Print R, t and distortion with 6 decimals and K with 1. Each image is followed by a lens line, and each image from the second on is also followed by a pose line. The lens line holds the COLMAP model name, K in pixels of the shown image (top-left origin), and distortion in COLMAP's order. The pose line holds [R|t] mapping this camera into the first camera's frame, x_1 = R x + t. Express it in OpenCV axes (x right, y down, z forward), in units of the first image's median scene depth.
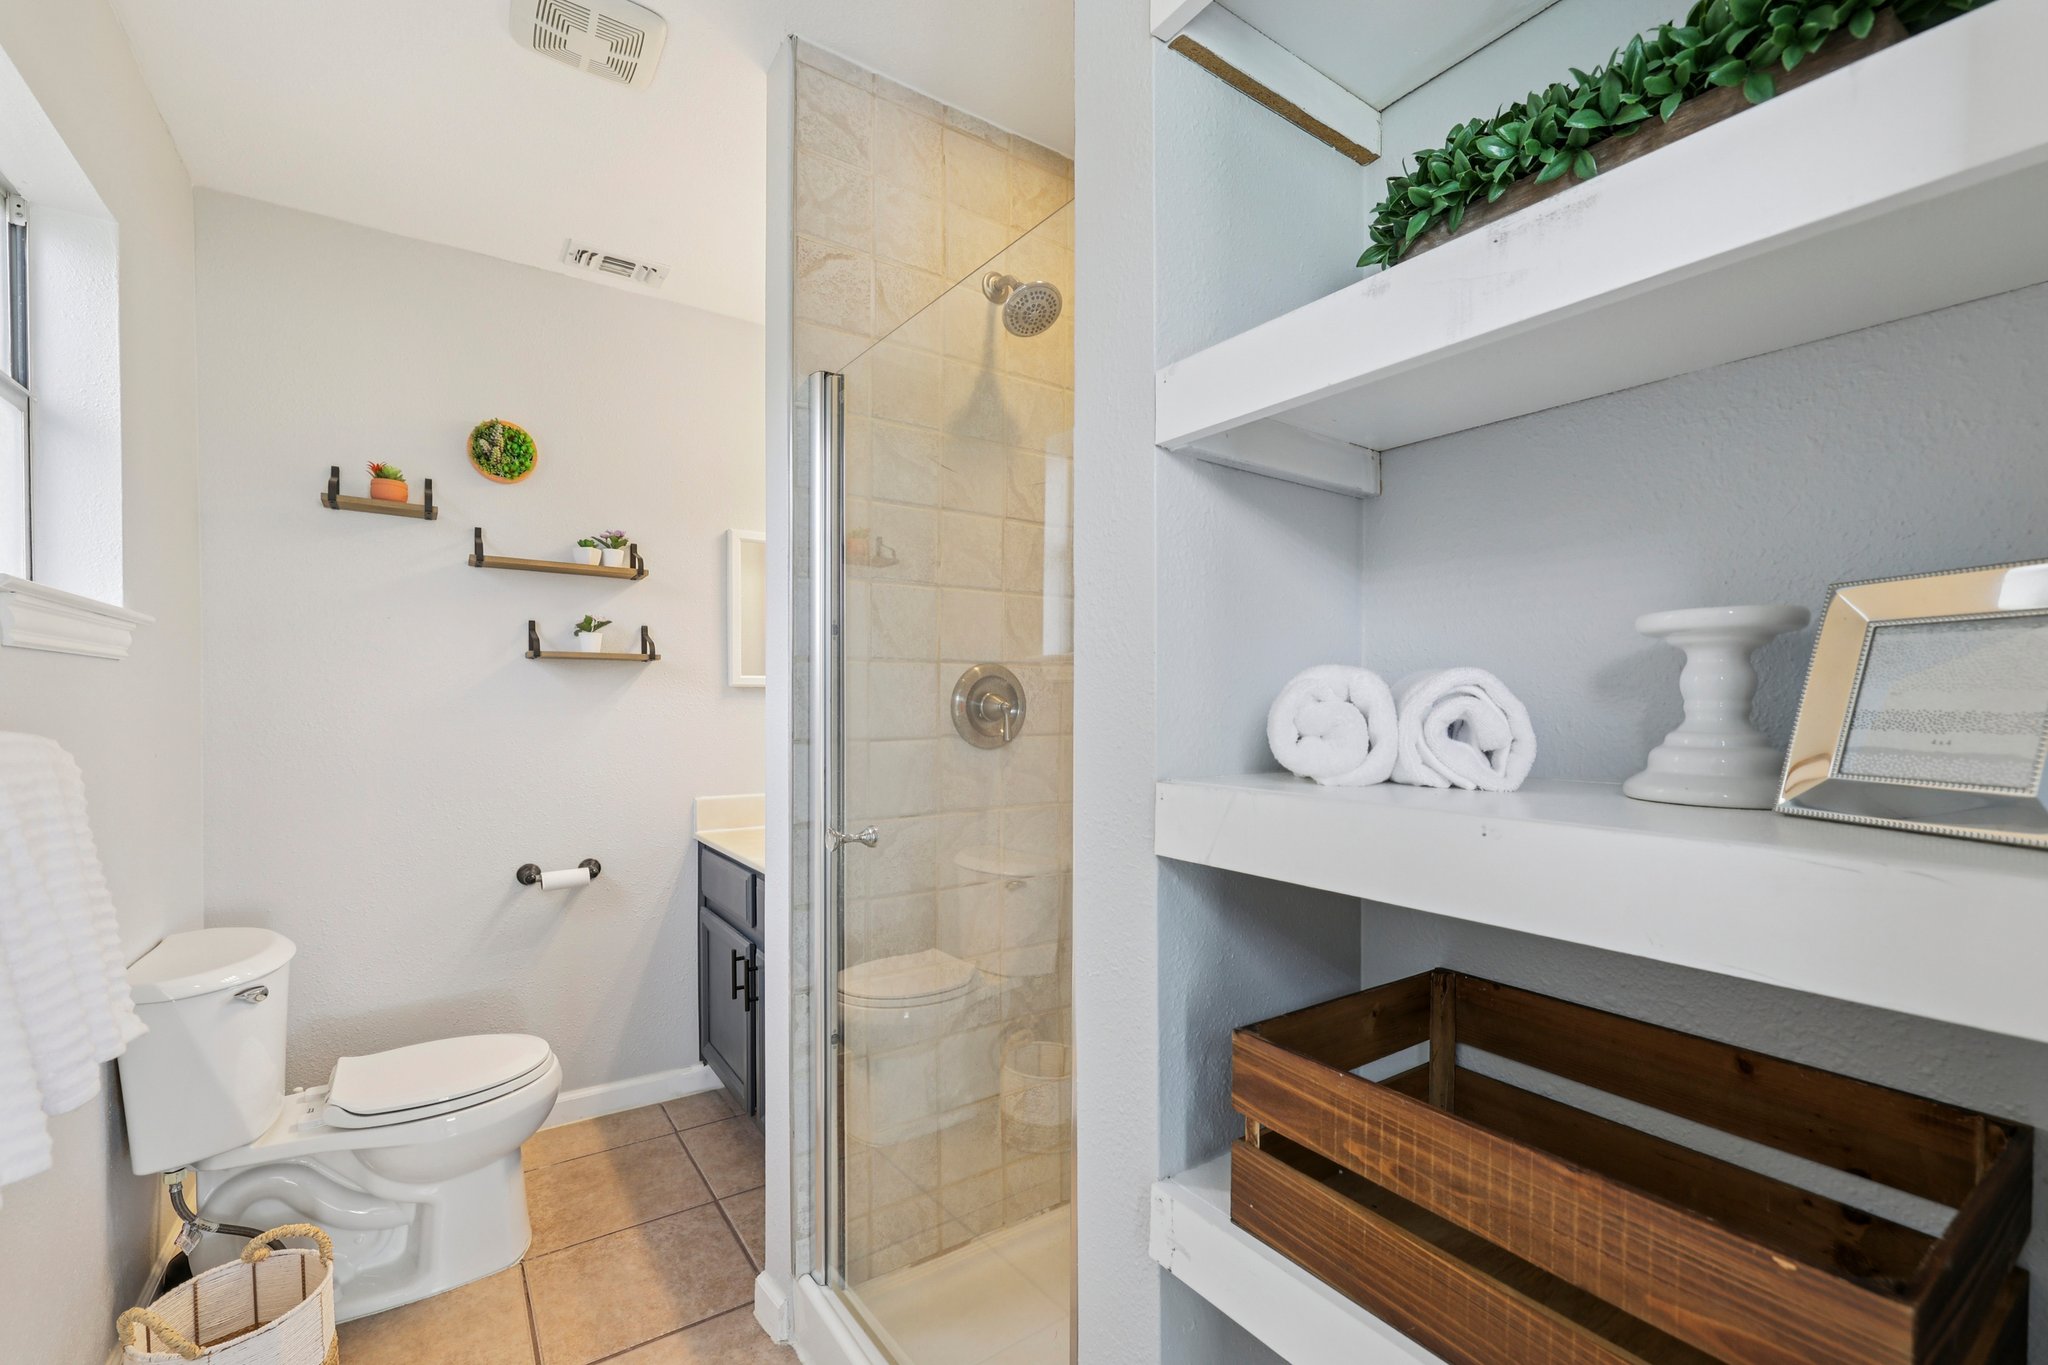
lens RADIAL K [[865.1, 0, 1032.3], [0, 865.1, 705.0], [0, 0, 1]] dist [-0.004013, -0.000317]
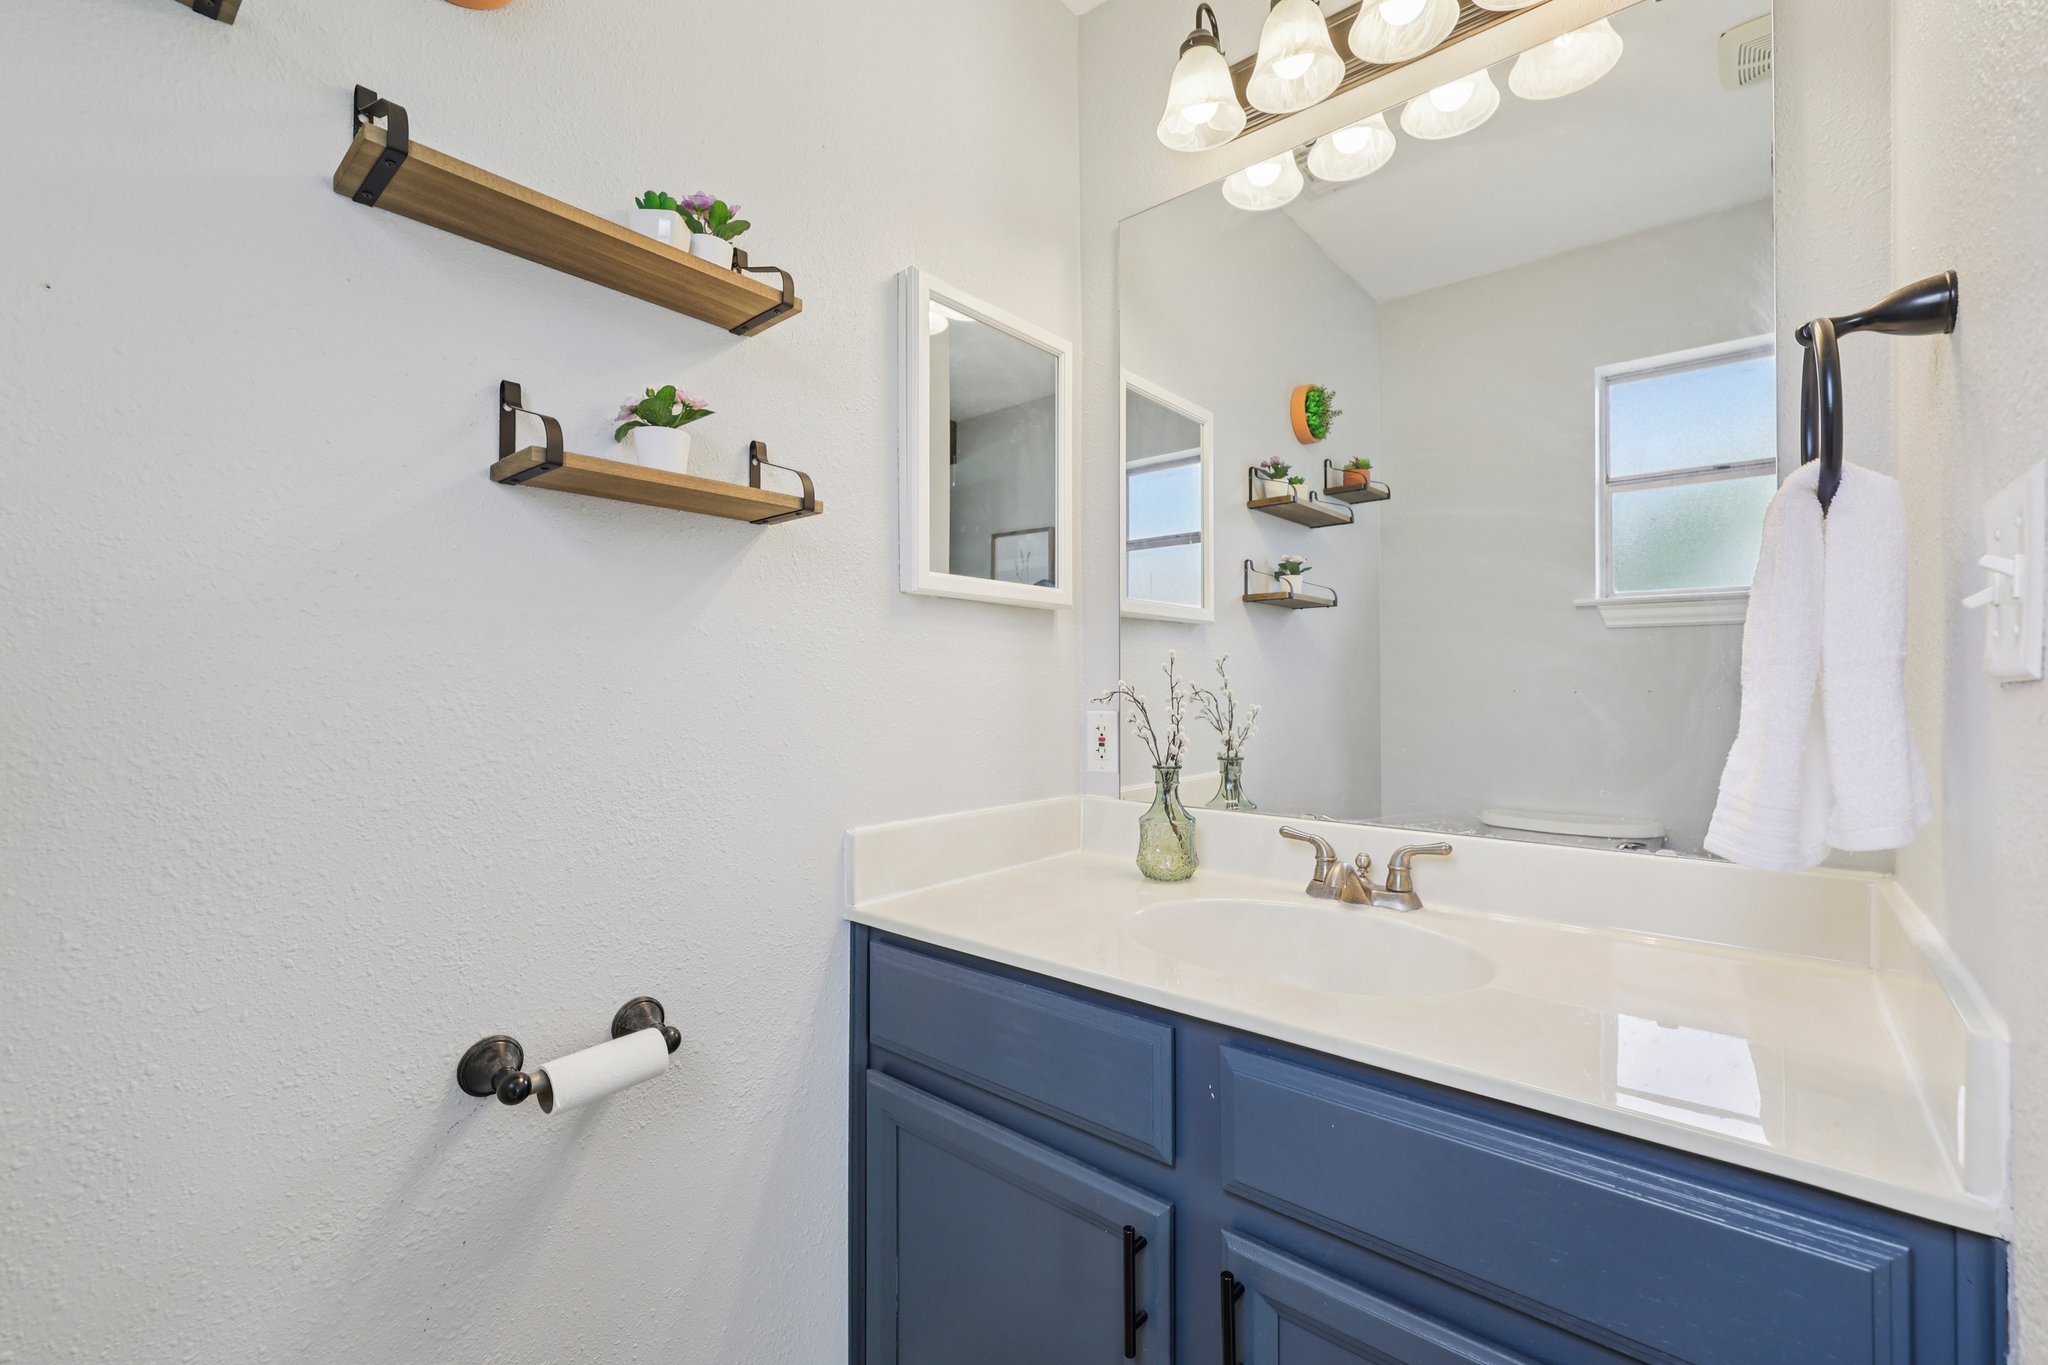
lens RADIAL K [[865.1, 0, 1013.1], [0, 865.1, 666.7], [0, 0, 1]] dist [-0.004013, -0.000317]
pose [[0.967518, 0.003761, 0.252772, -0.457048], [-0.000582, 0.999920, -0.012650, 0.029414], [-0.252800, 0.012092, 0.967443, 0.577800]]
